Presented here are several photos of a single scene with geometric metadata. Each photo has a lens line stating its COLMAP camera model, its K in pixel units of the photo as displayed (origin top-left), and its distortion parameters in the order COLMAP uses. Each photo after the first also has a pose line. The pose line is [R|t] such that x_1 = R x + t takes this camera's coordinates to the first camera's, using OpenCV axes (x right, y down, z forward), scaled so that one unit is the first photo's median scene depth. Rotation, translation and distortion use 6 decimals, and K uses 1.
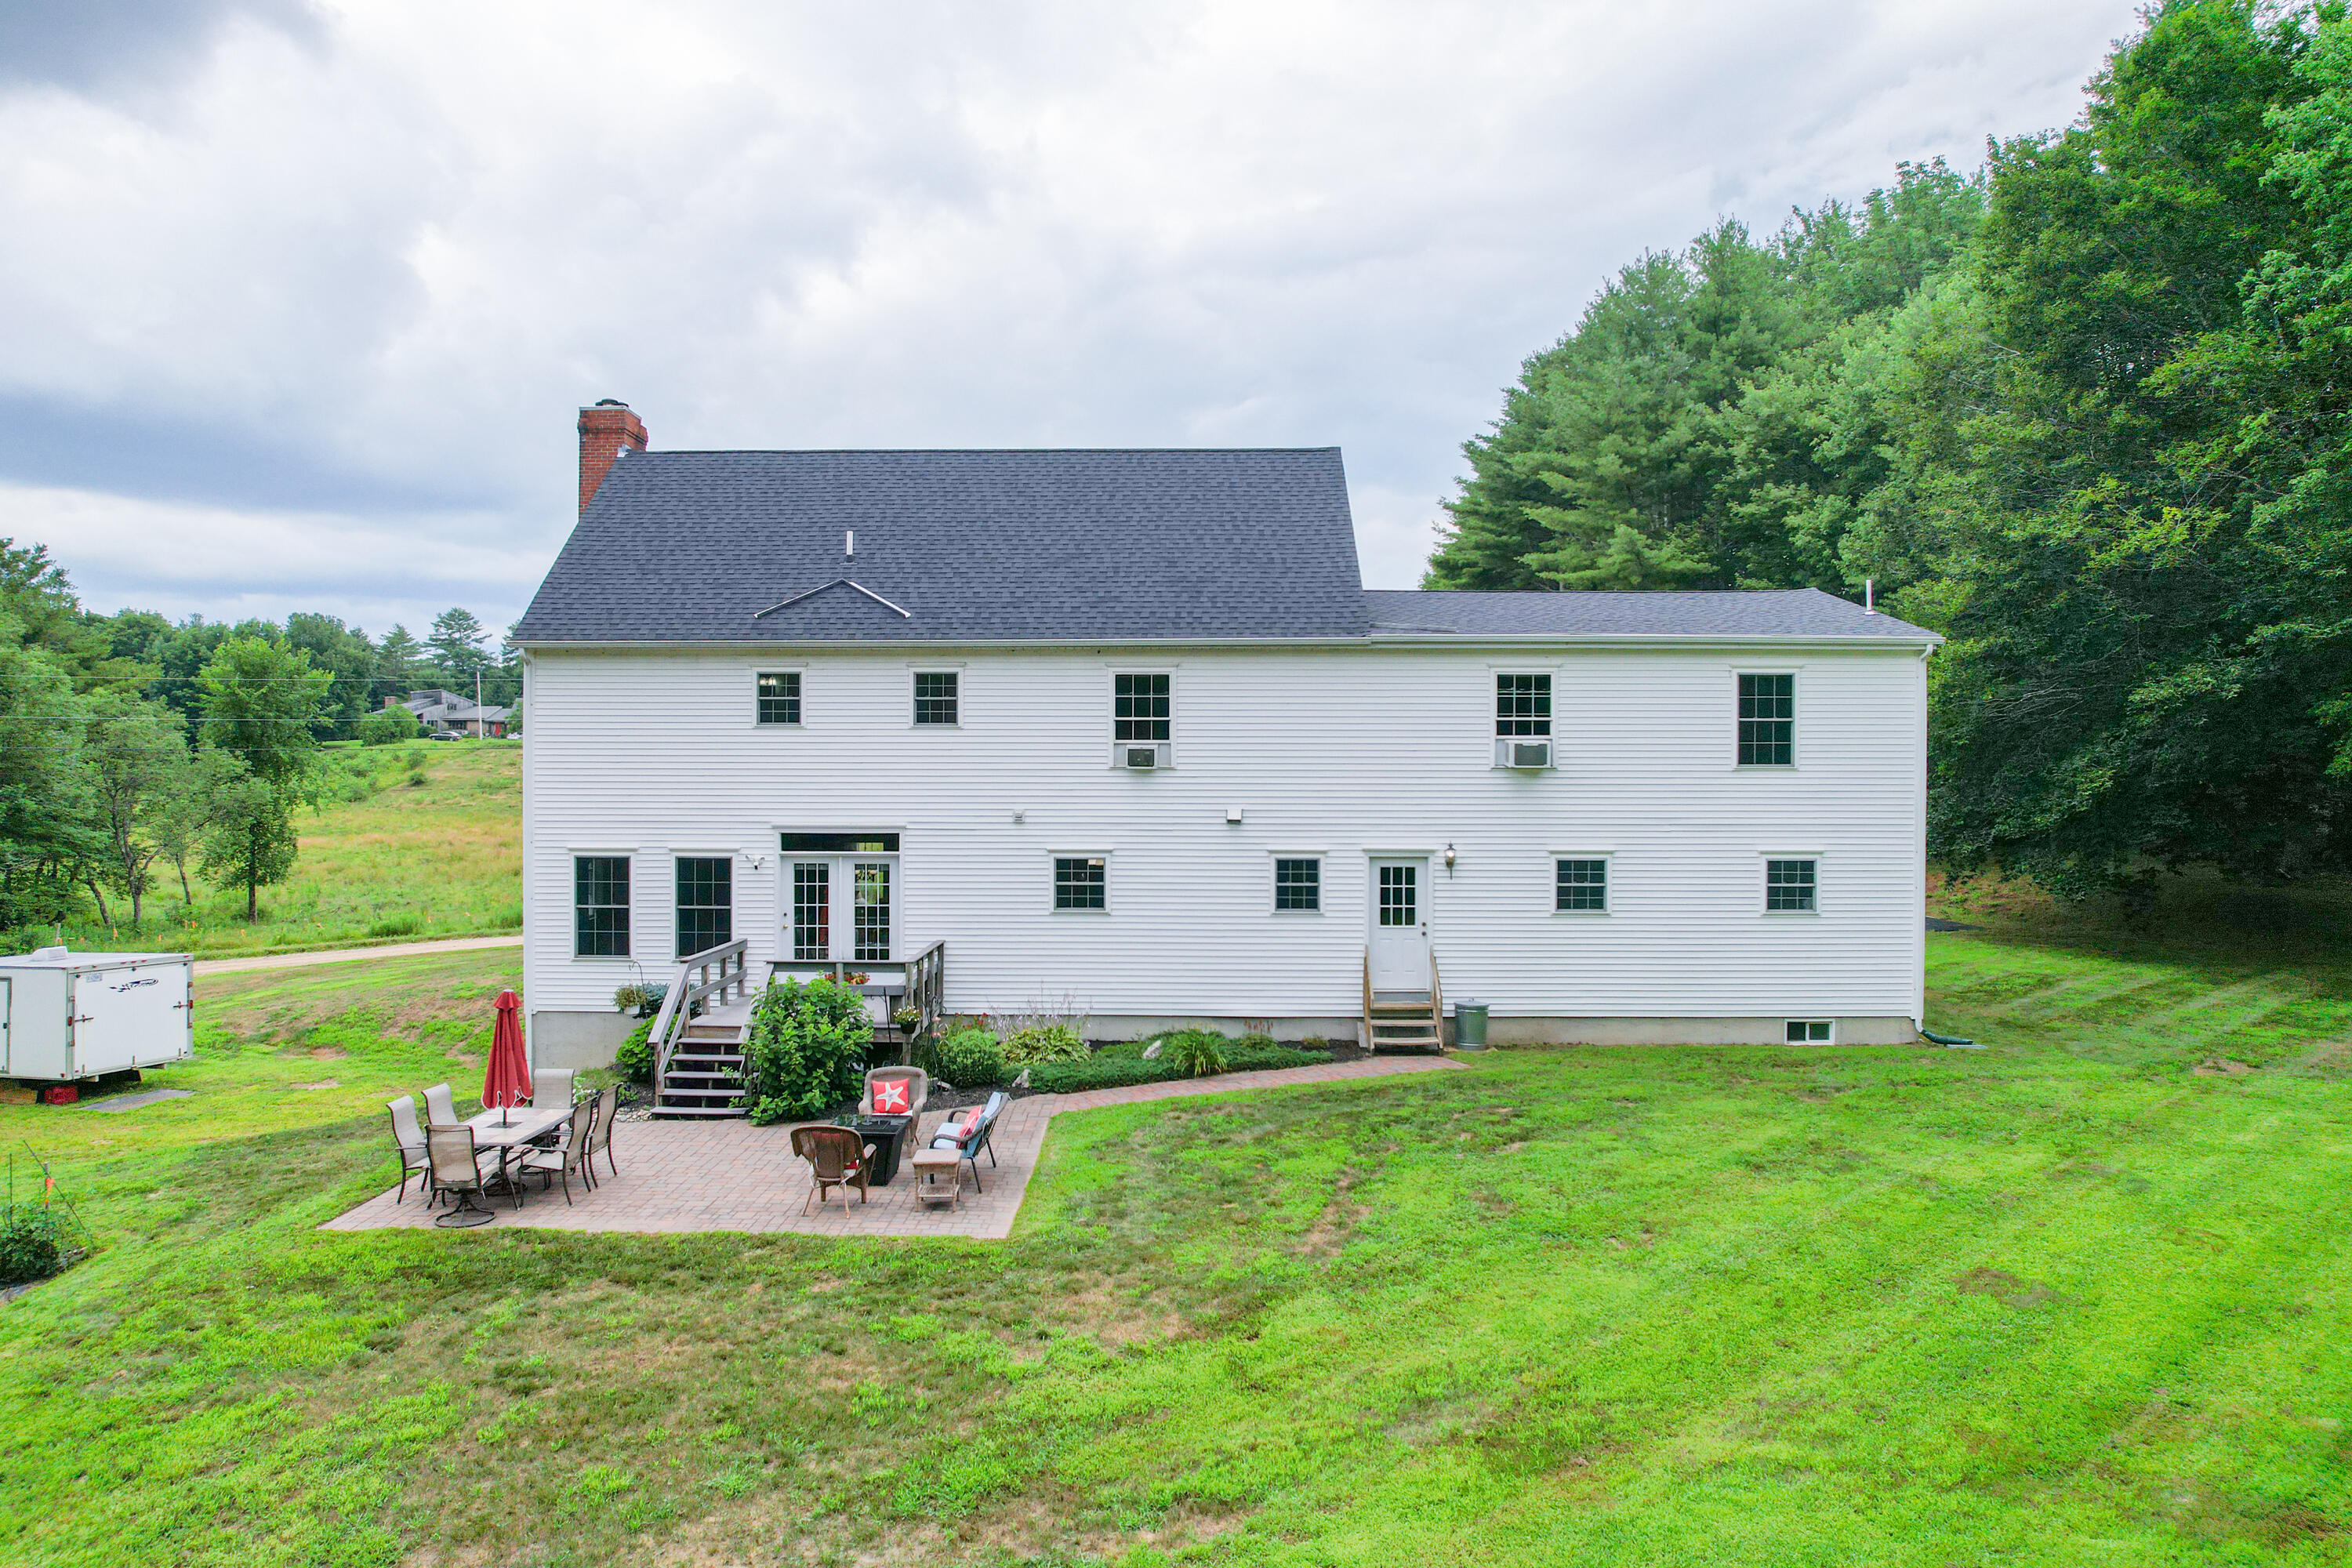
lens RADIAL K [[1551.3, 0, 1176.0], [0, 1551.3, 784.0], [0, 0, 1]] dist [-0.101456, 0.089934]
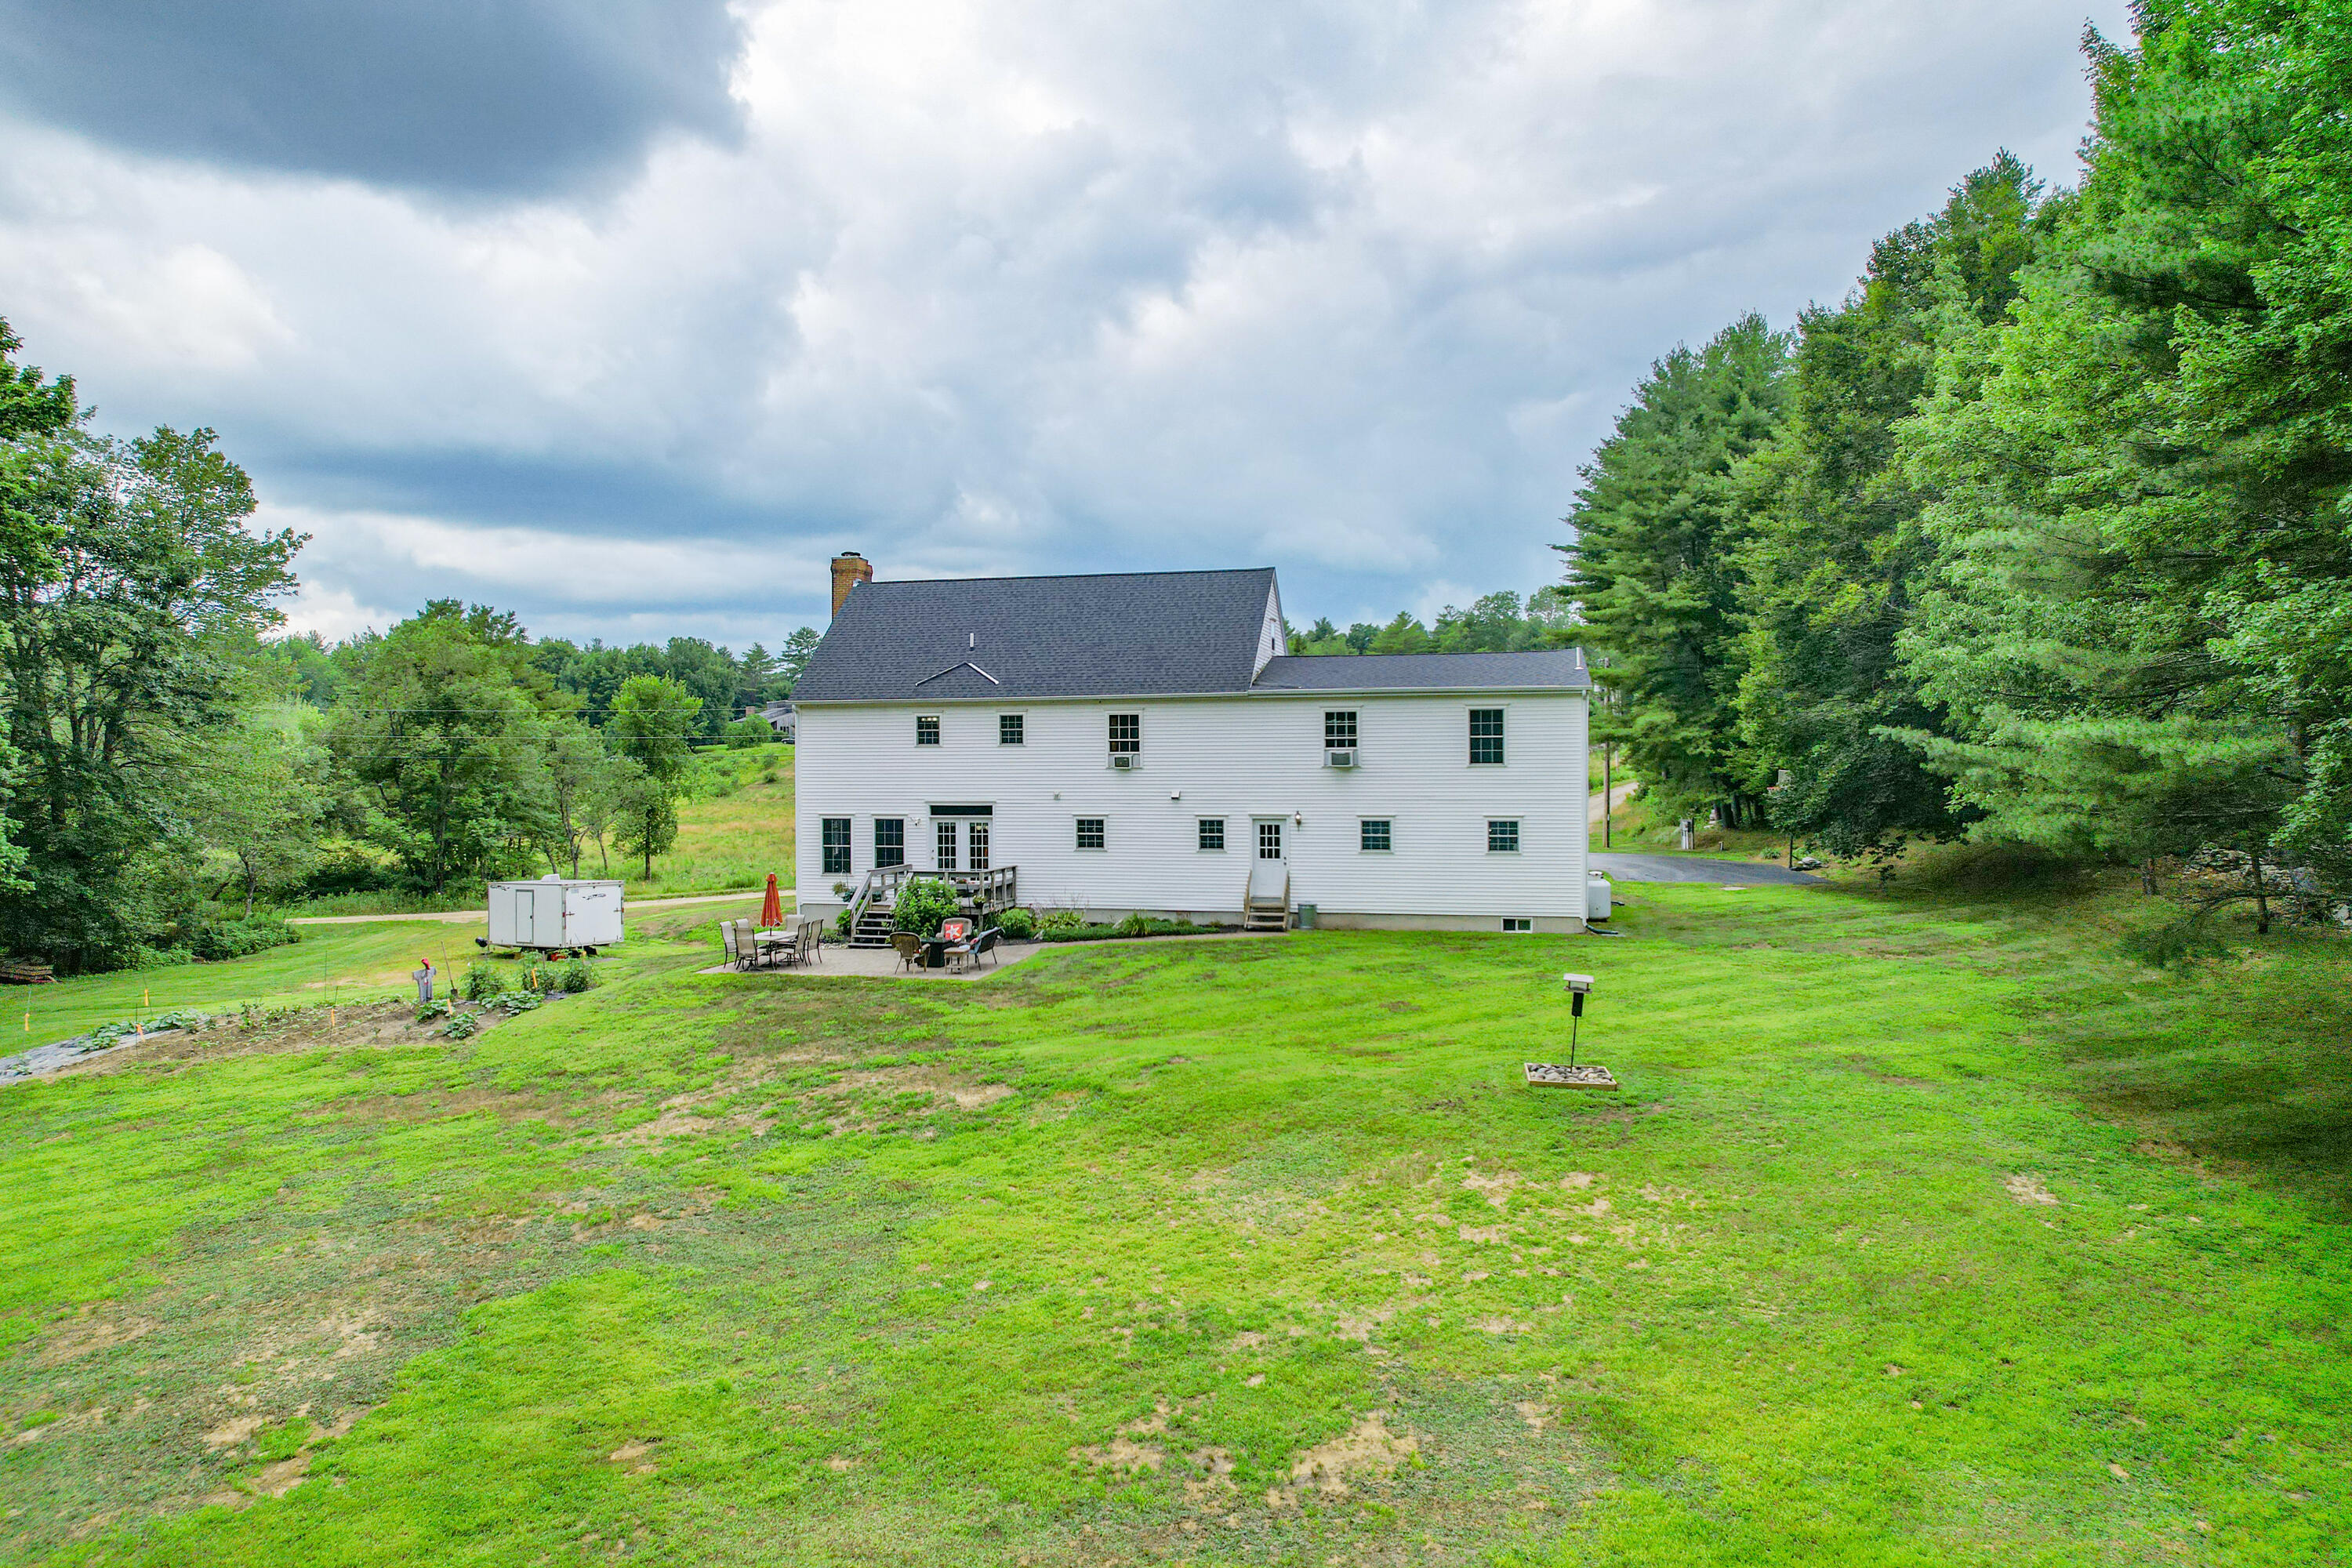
lens RADIAL K [[1551.3, 0, 1176.0], [0, 1551.3, 784.0], [0, 0, 1]] dist [-0.101456, 0.089934]
pose [[0.977887, -0.003899, -0.209097, 0.400983], [0.004411, 0.999988, 0.001984, 0.004704], [0.209087, -0.002862, 0.977893, -0.703393]]
